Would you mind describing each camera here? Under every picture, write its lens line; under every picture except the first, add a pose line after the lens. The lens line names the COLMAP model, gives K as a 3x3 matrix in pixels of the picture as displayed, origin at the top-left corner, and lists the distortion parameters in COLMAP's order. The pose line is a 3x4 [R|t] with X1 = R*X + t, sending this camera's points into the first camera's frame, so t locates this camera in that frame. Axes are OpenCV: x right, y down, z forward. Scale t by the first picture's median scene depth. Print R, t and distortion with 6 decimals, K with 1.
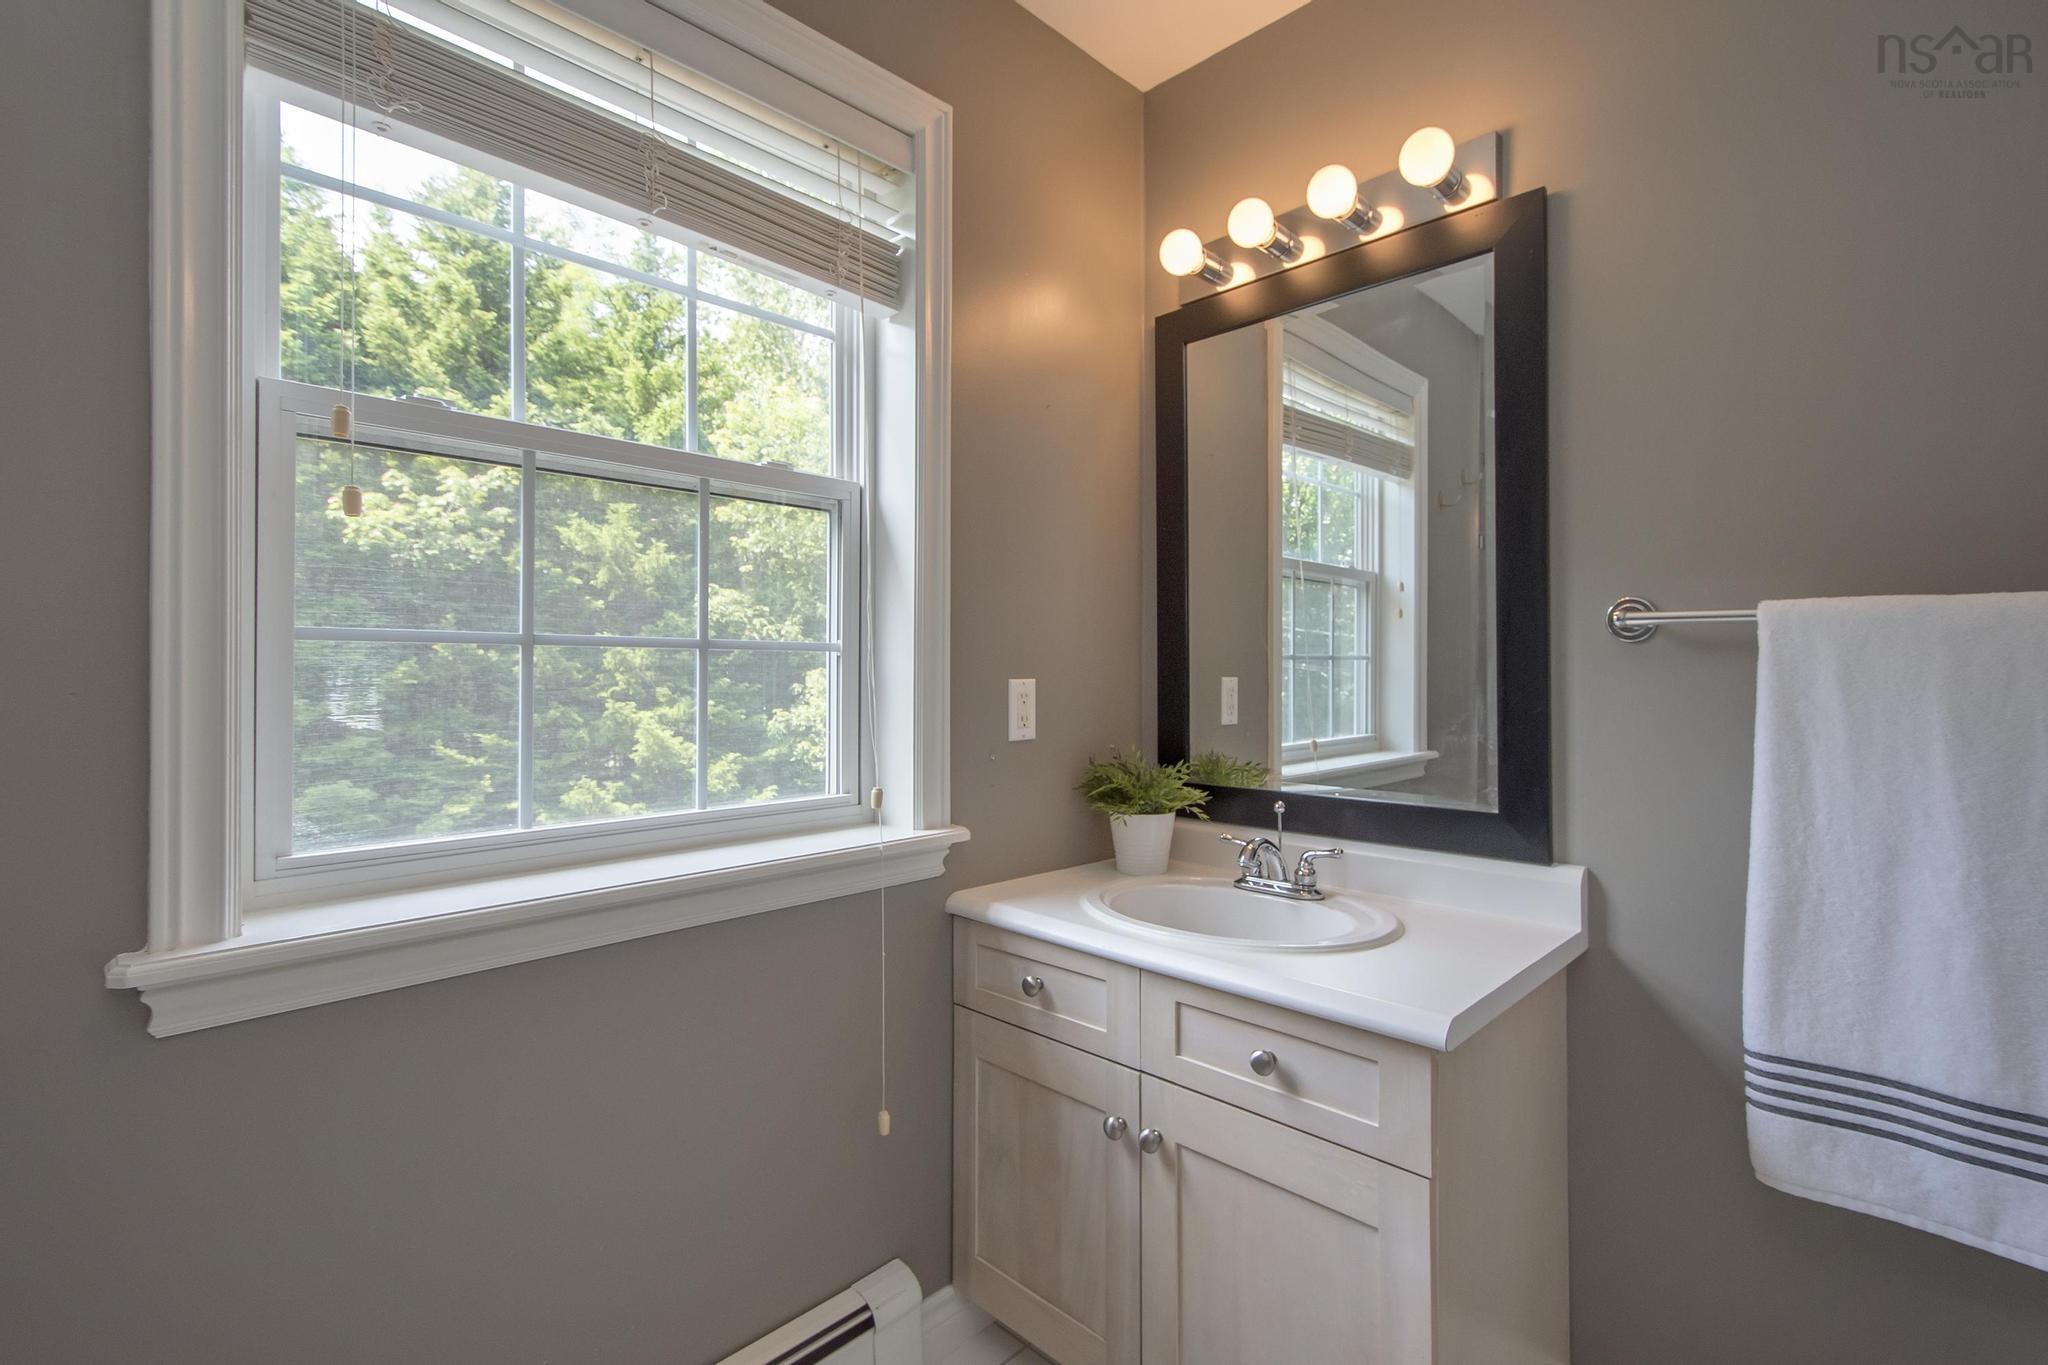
lens RADIAL K [[909.4, 0, 1035.0], [0, 909.4, 672.4], [0, 0, 1]] dist [0.002977, 0.000356]
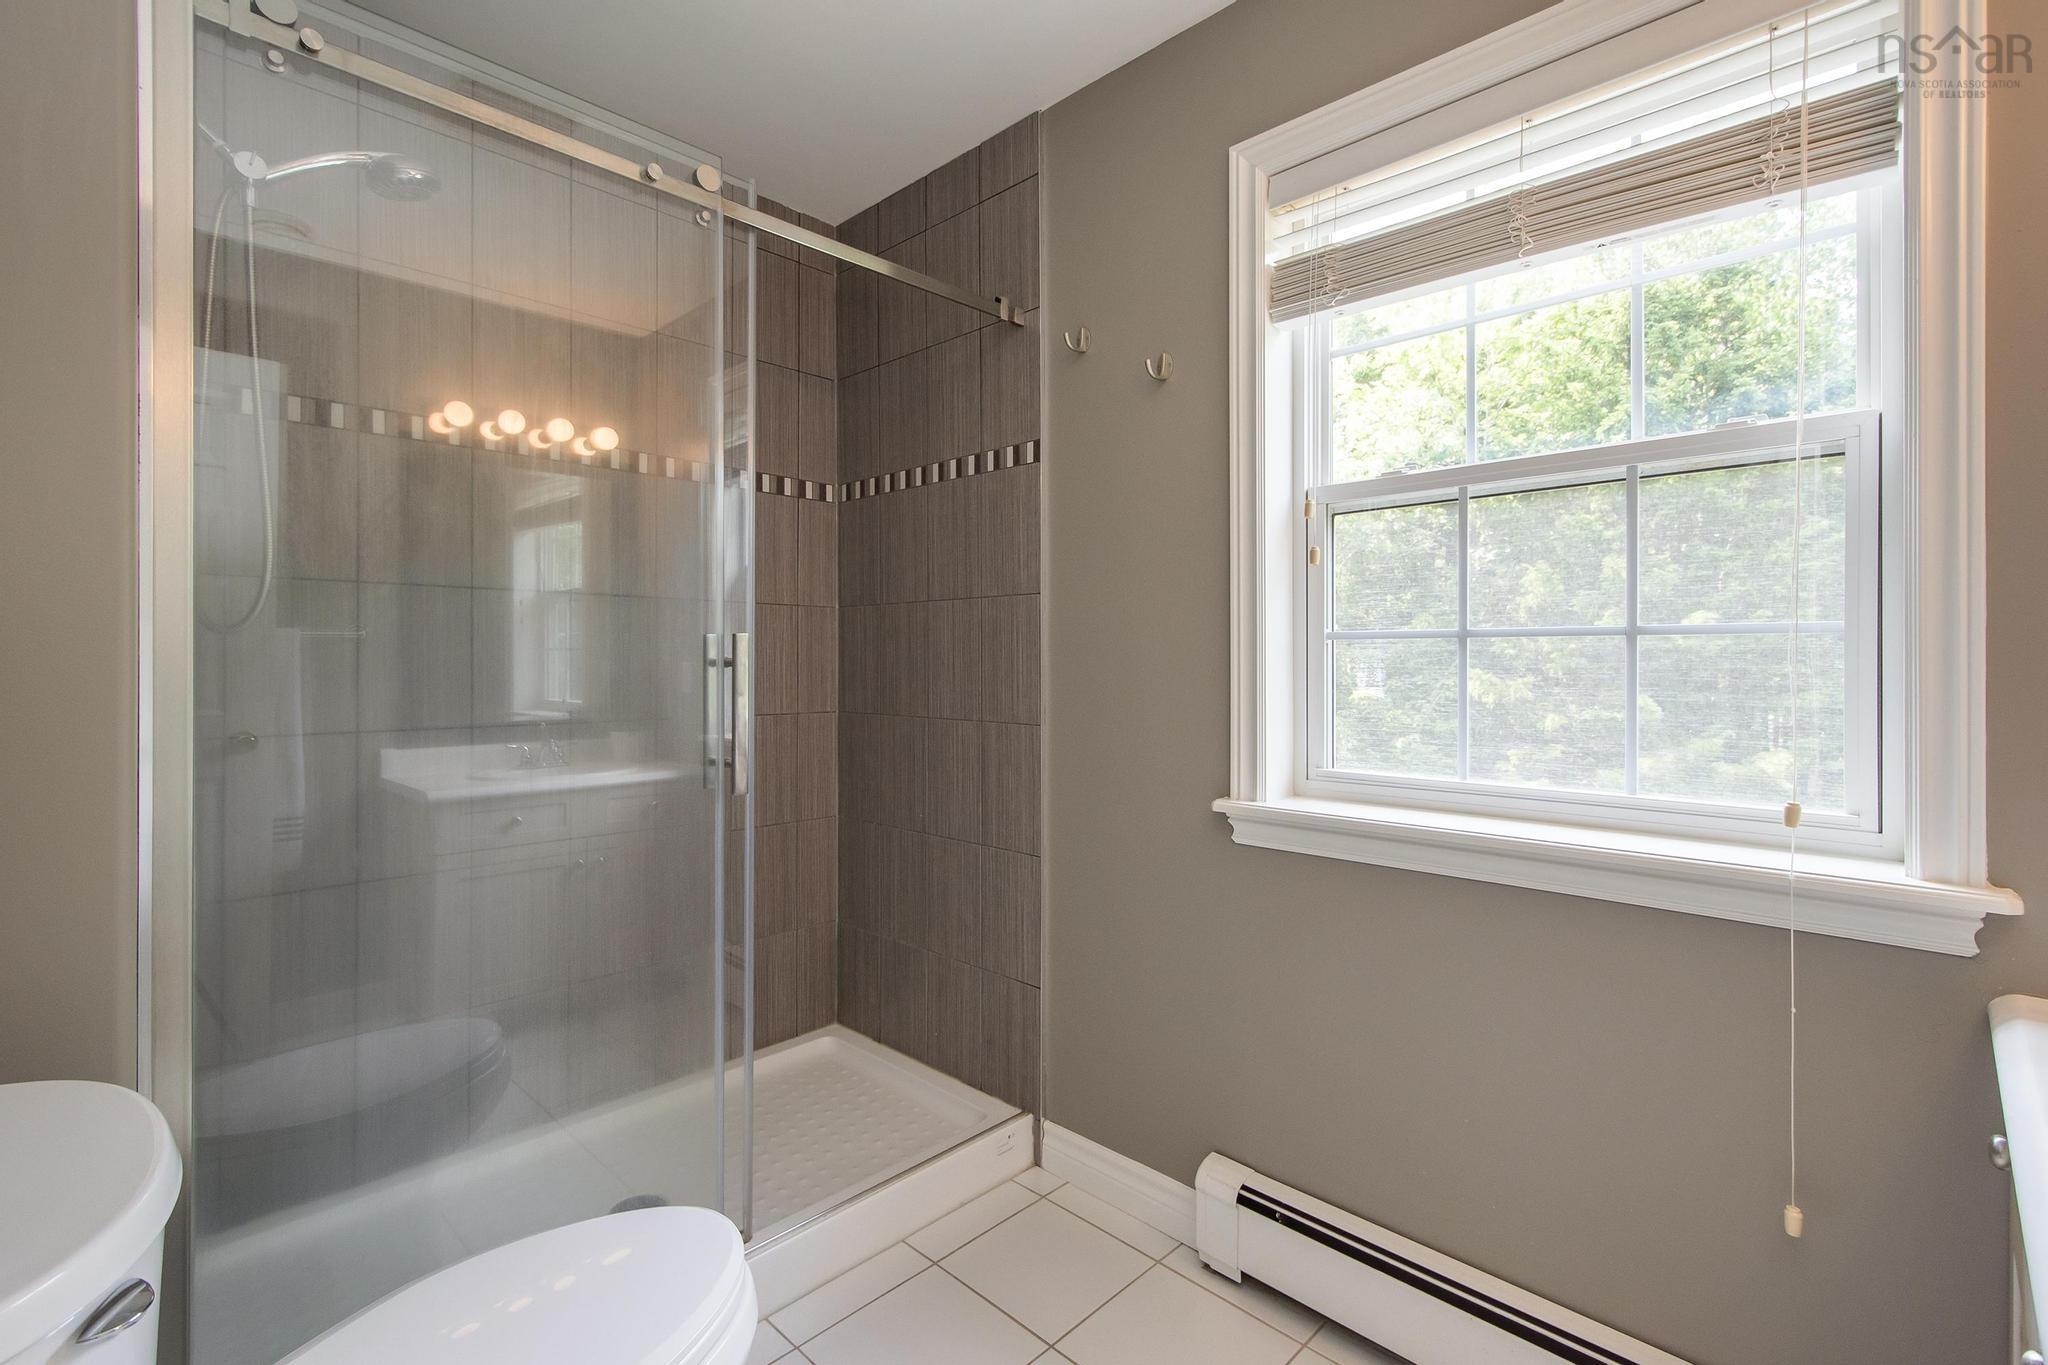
lens RADIAL K [[909.4, 0, 1035.0], [0, 909.4, 672.4], [0, 0, 1]] dist [0.002977, 0.000356]
pose [[0.013020, 0.006985, -0.999891, 0.609514], [0.000398, 0.999975, 0.006991, 0.007072], [0.999915, -0.000489, 0.013017, 0.316603]]
